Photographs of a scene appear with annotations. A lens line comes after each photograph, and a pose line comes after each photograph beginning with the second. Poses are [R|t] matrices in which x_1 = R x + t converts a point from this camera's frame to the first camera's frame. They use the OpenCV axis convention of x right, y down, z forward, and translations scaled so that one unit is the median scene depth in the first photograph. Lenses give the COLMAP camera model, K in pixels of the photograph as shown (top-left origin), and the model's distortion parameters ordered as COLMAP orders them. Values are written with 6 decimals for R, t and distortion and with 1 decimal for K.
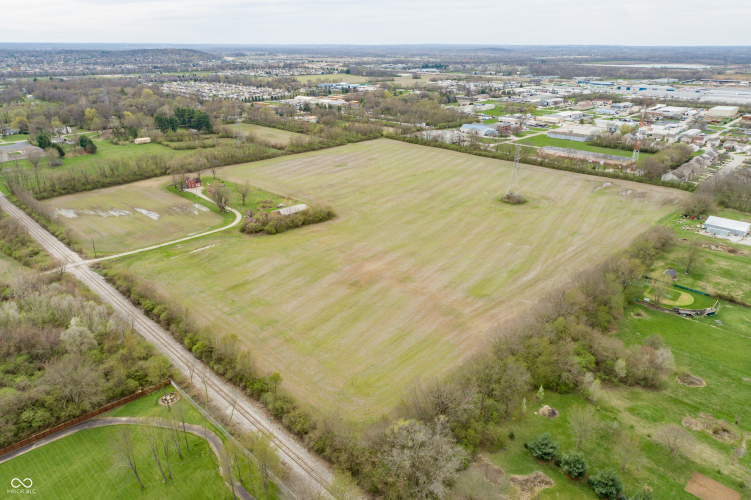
lens RADIAL K [[508.1, 0, 374.7], [0, 508.1, 248.9], [0, 0, 1]] dist [-0.005205, 0.013988]
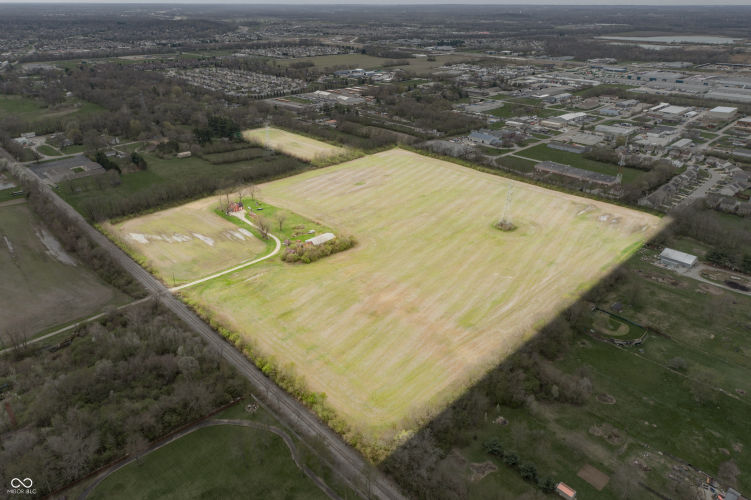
lens RADIAL K [[517.7, 0, 375.0], [0, 517.7, 238.2], [0, 0, 1]] dist [-0.000999, 0.003830]
pose [[0.999633, 0.010194, -0.025099, -0.002559], [-0.009069, 0.998967, 0.044530, -0.156585], [0.025527, -0.044286, 0.998693, -0.285634]]
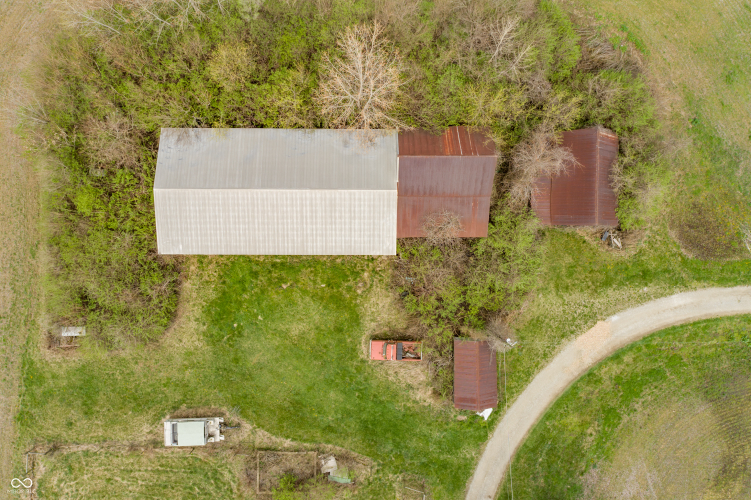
lens RADIAL K [[508.1, 0, 374.7], [0, 508.1, 248.9], [0, 0, 1]] dist [-0.005205, 0.013988]
pose [[-0.697990, -0.716019, 0.011258, -0.228859], [0.252947, -0.231810, 0.939299, -0.245999], [-0.669946, 0.658468, 0.342916, 1.085550]]
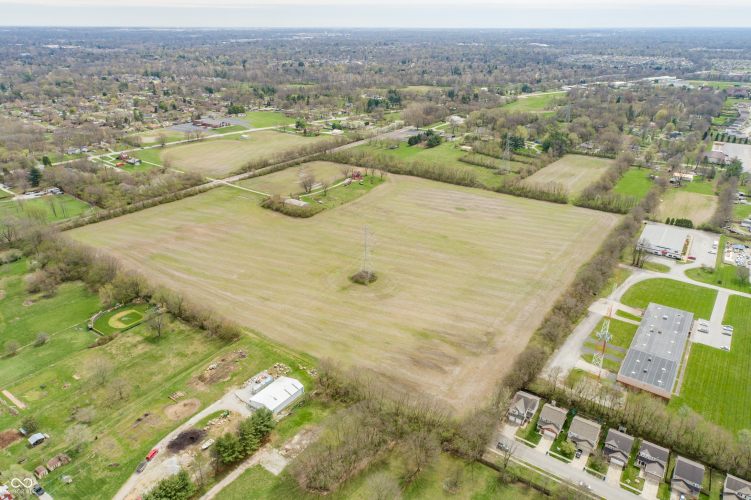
lens RADIAL K [[508.1, 0, 374.7], [0, 508.1, 248.9], [0, 0, 1]] dist [-0.005205, 0.013988]
pose [[0.154358, 0.395824, -0.905261, 1.478394], [-0.374934, 0.871173, 0.316989, -0.598700], [0.914110, 0.290484, 0.282881, 0.952525]]
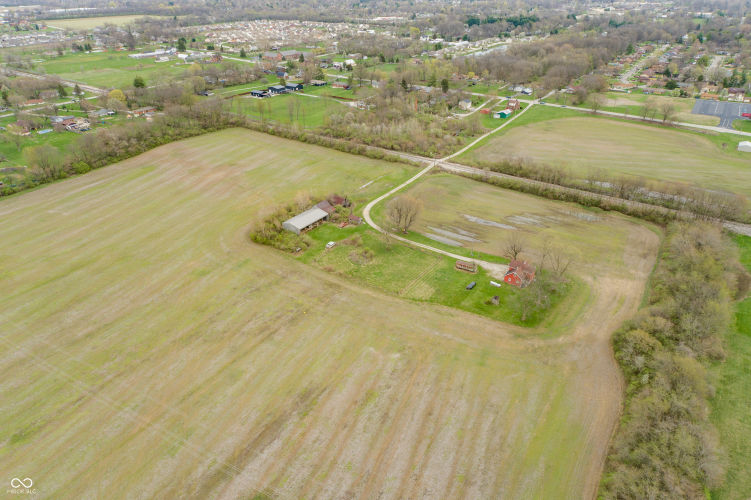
lens RADIAL K [[508.1, 0, 374.7], [0, 508.1, 248.9], [0, 0, 1]] dist [-0.005205, 0.013988]
pose [[-0.985740, 0.074048, -0.151111, -0.170054], [-0.069249, 0.639927, 0.765309, -0.771168], [0.153369, 0.764860, -0.625673, 1.795614]]
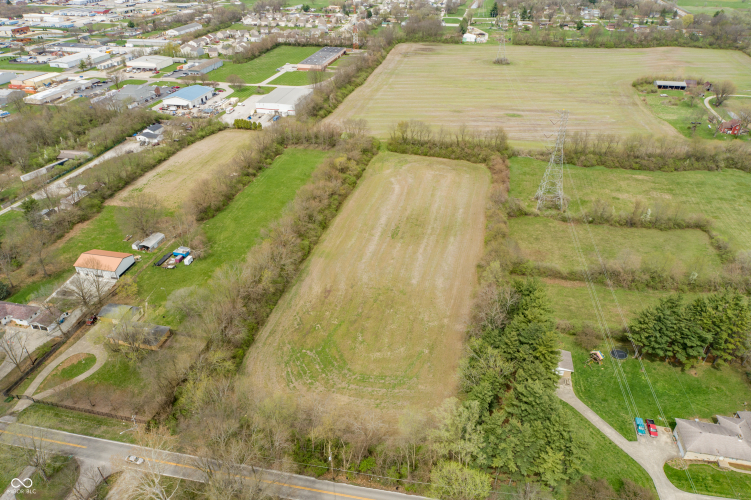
lens RADIAL K [[508.1, 0, 374.7], [0, 508.1, 248.9], [0, 0, 1]] dist [-0.005205, 0.013988]
pose [[-0.523952, -0.459144, 0.717399, -1.041462], [0.319694, 0.674675, 0.665289, -1.044229], [-0.789475, 0.577927, -0.206712, 2.446660]]
